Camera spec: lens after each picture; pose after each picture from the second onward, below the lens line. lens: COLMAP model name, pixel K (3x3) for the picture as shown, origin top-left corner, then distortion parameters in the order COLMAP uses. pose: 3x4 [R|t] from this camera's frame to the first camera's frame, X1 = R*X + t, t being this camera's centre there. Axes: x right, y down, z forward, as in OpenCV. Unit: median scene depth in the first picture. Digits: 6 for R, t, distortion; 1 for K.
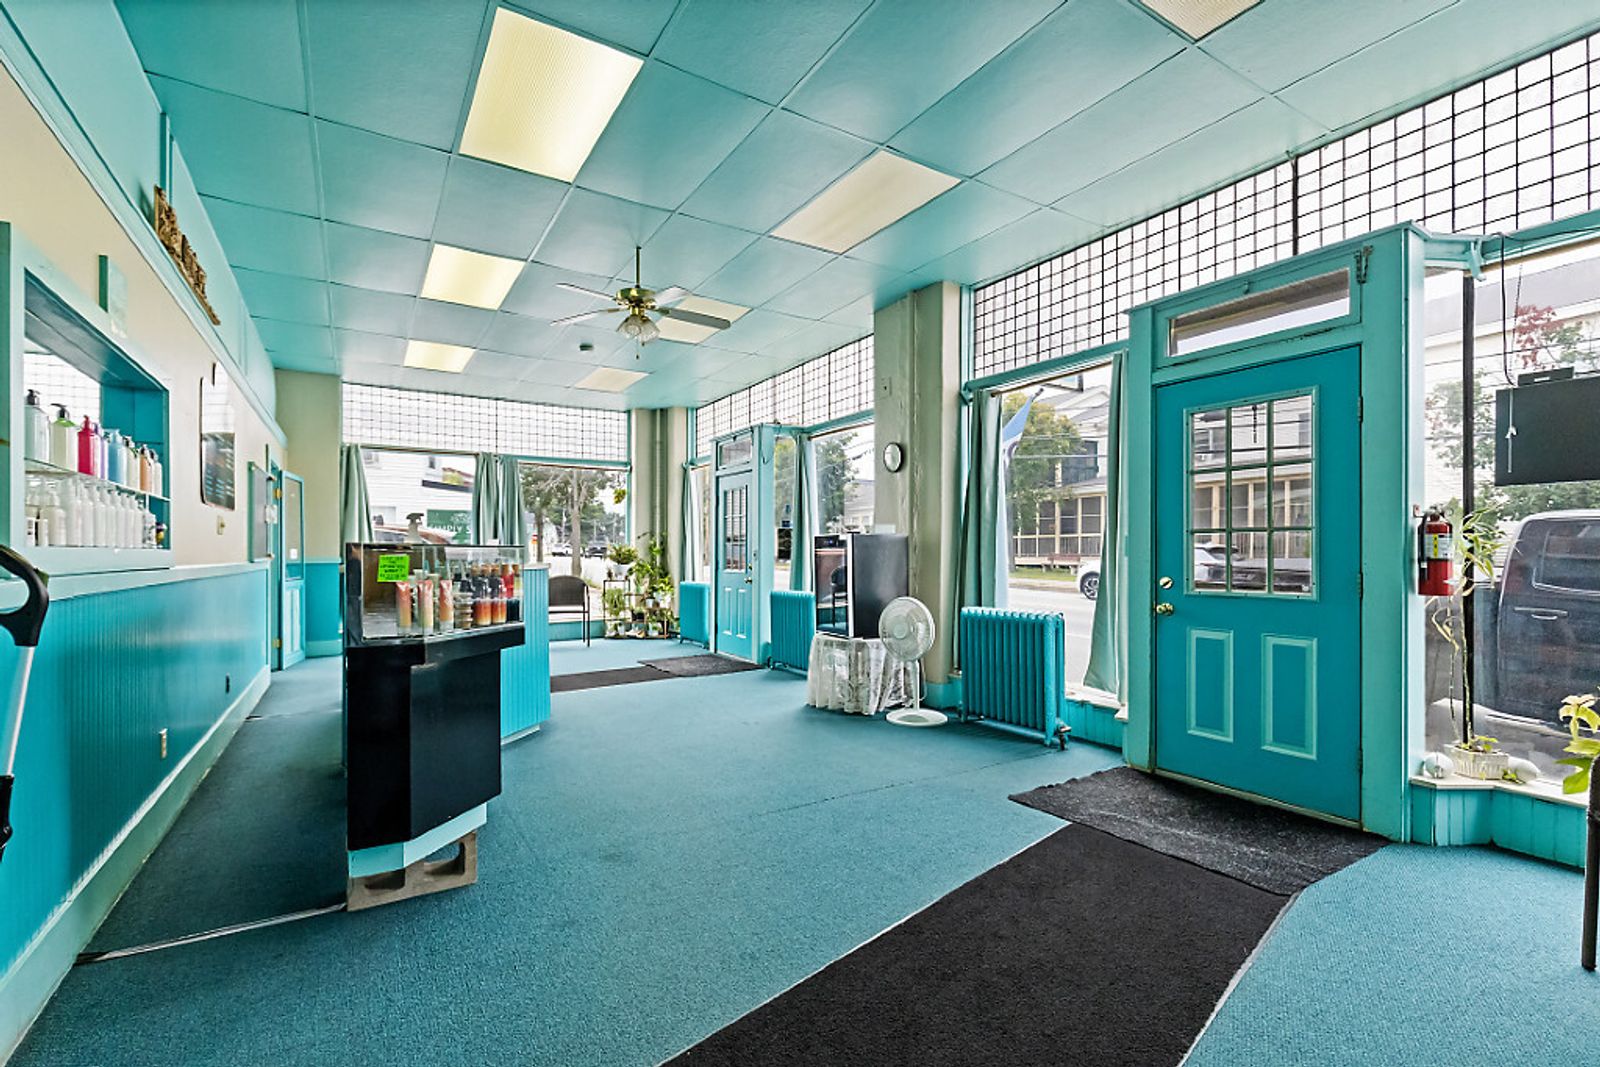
lens RADIAL K [[716.9, 0, 795.4], [0, 716.9, 549.1], [0, 0, 1]] dist [-0.004011, -0.001399]
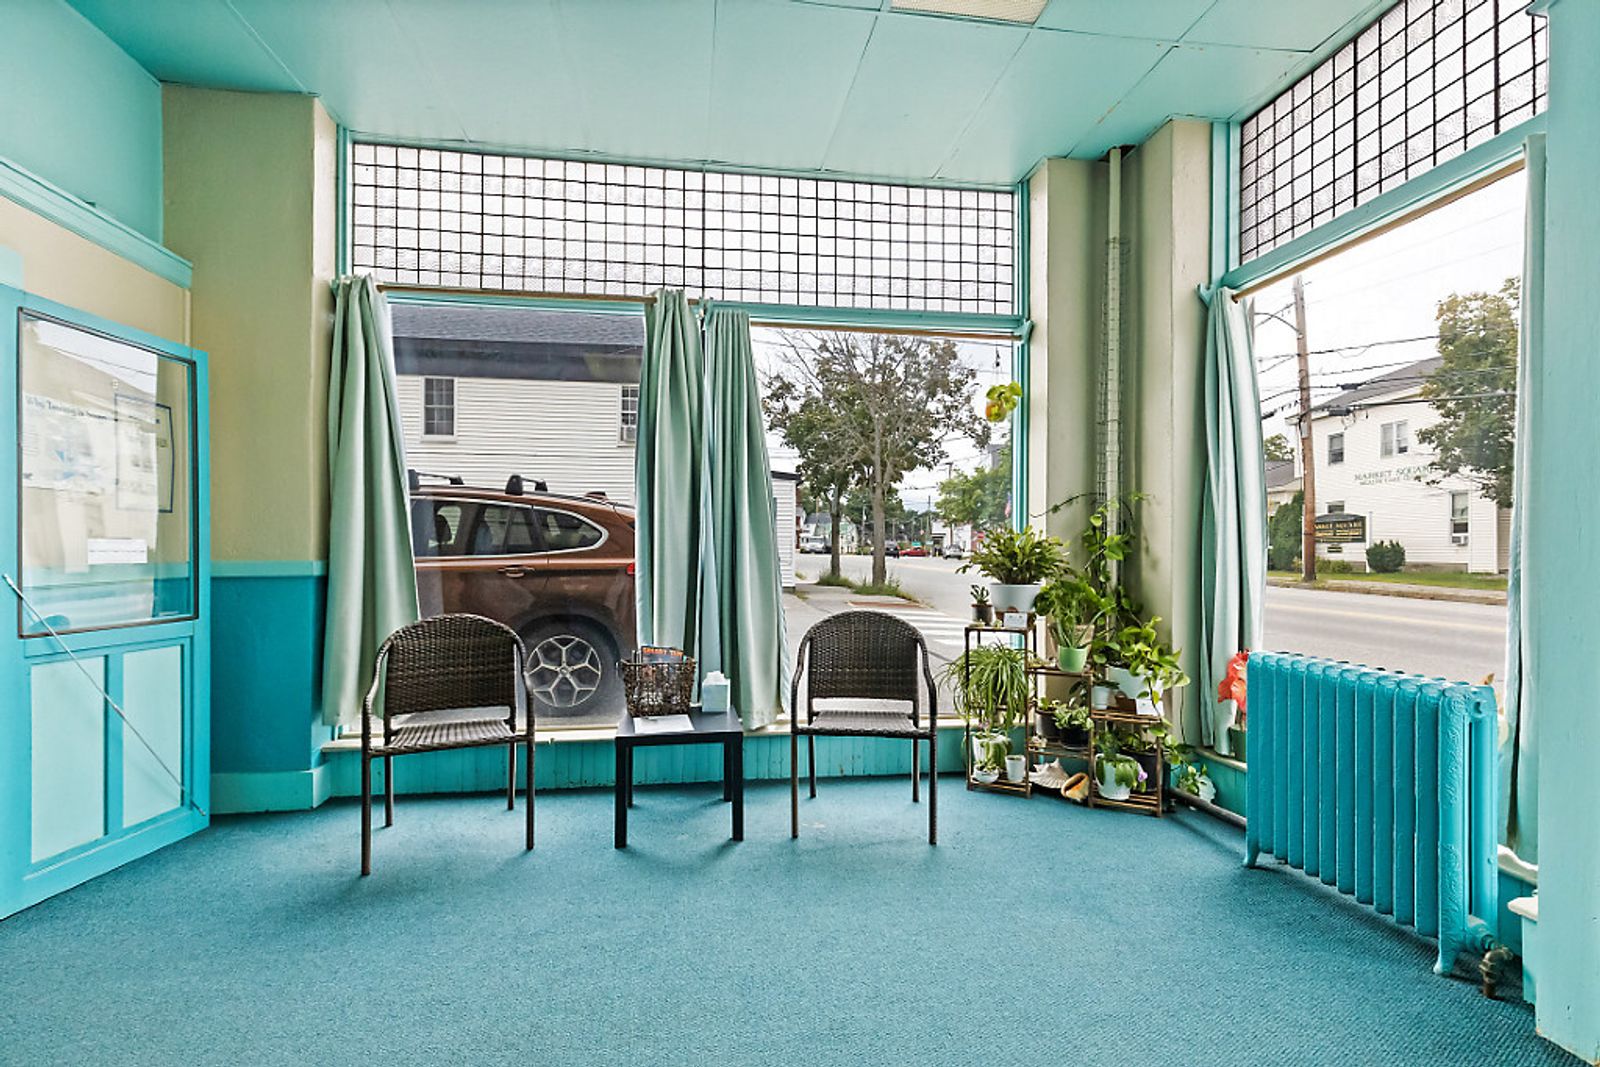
lens RADIAL K [[729.9, 0, 790.0], [0, 729.9, 554.6], [0, 0, 1]] dist [-0.003150, -0.000410]
pose [[0.915567, 0.005453, -0.402129, -0.256089], [-0.001857, 0.999955, 0.009331, 0.005111], [0.402162, -0.007797, 0.915535, 0.799728]]
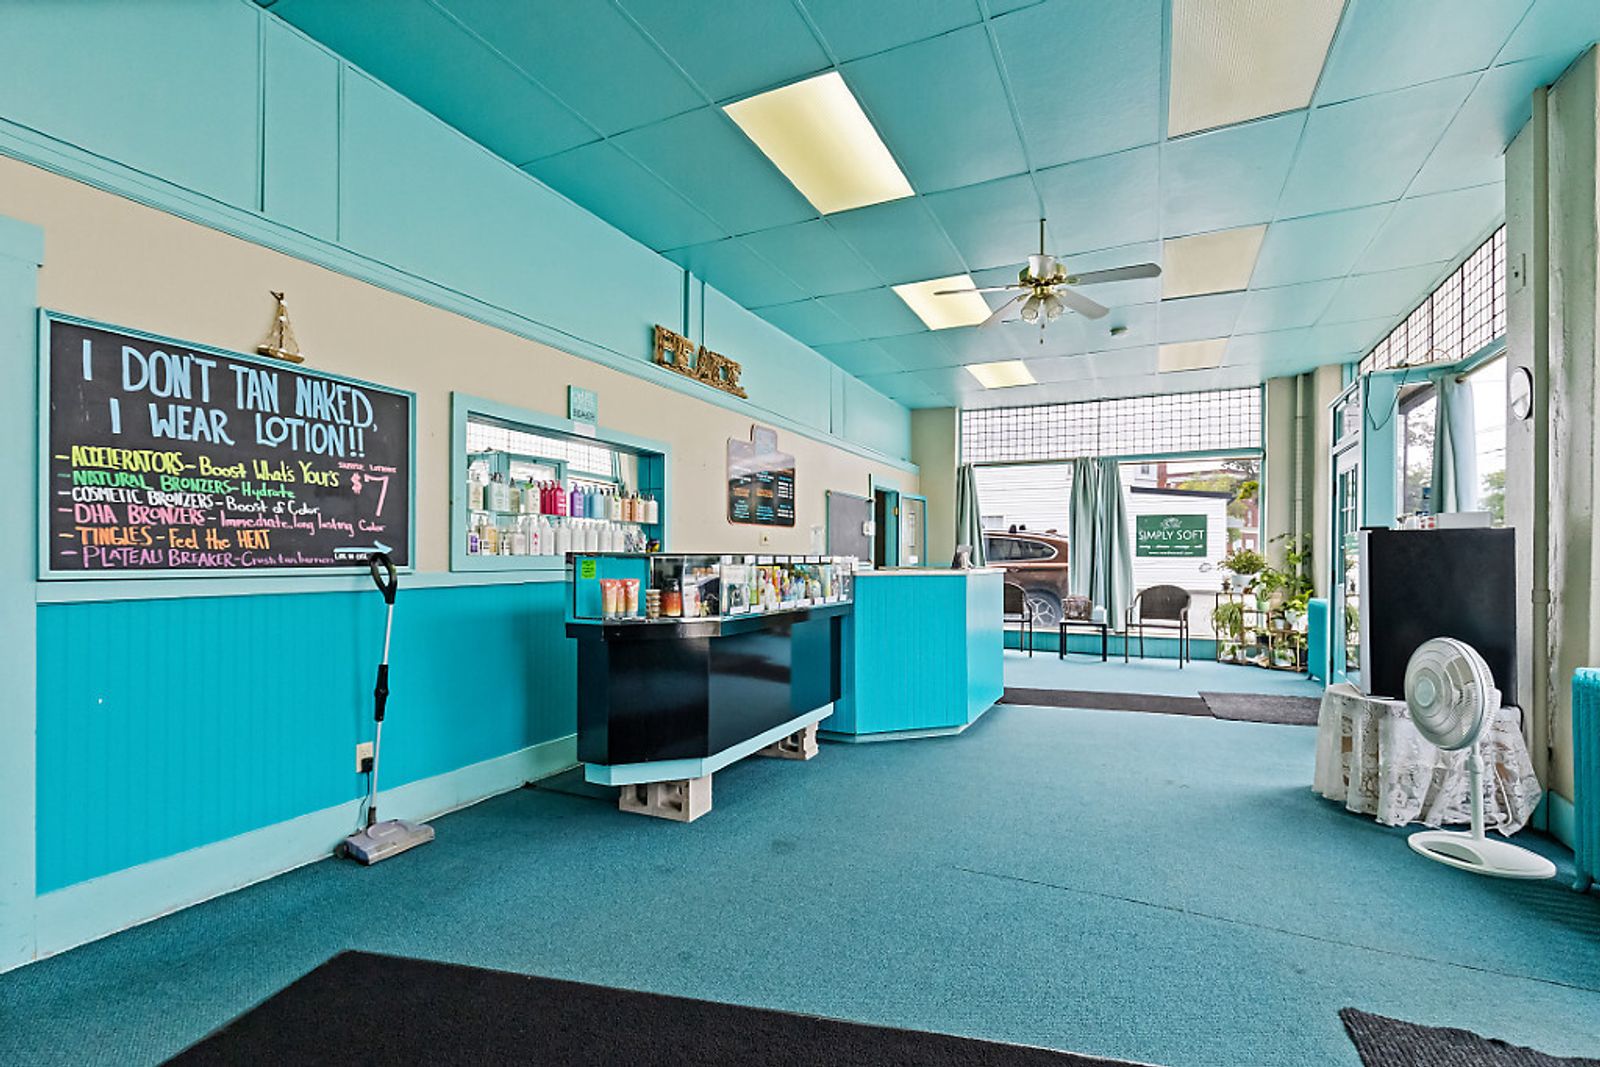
lens RADIAL K [[729.9, 0, 790.0], [0, 729.9, 554.6], [0, 0, 1]] dist [-0.003150, -0.000410]
pose [[0.531316, -0.002681, -0.847170, 0.242183], [0.001228, 0.999996, -0.002395, 0.000454], [0.847173, 0.000232, 0.531317, 0.155582]]
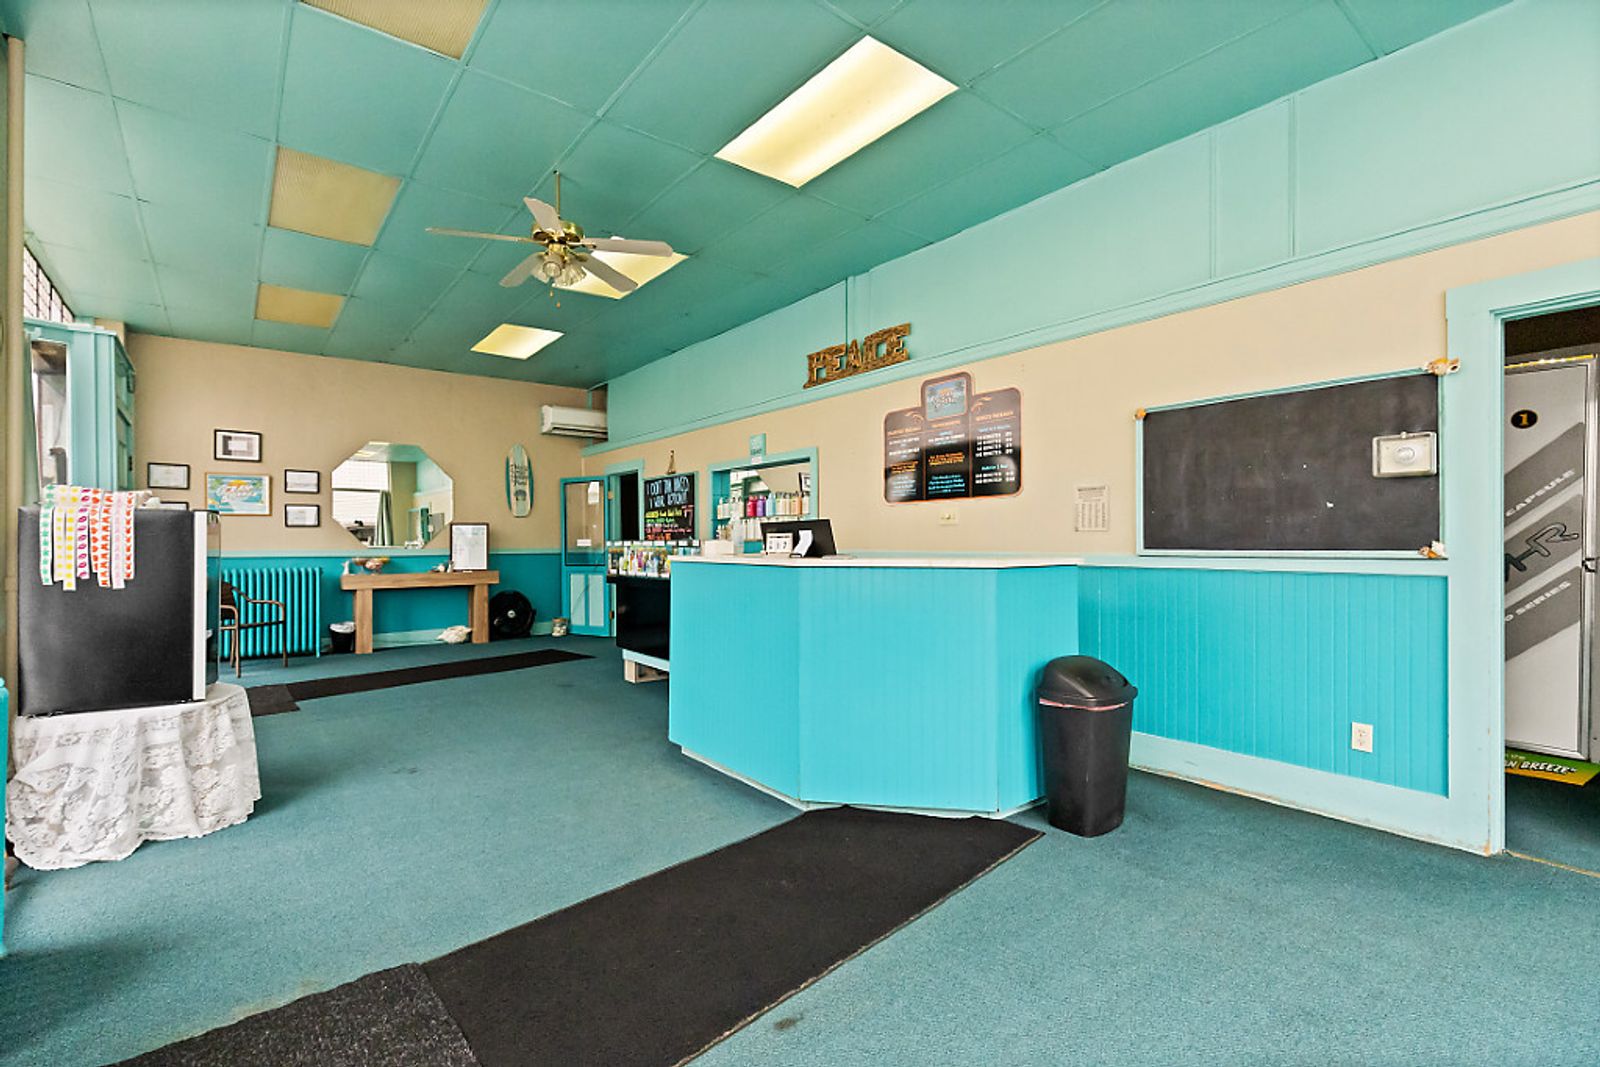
lens RADIAL K [[724.4, 0, 796.9], [0, 724.4, 543.0], [0, 0, 1]] dist [0.002293, -0.000220]
pose [[-0.993334, 0.005187, -0.115152, -0.250201], [0.005438, 0.999983, -0.001869, 0.004319], [0.115140, -0.002483, -0.993346, 1.168021]]
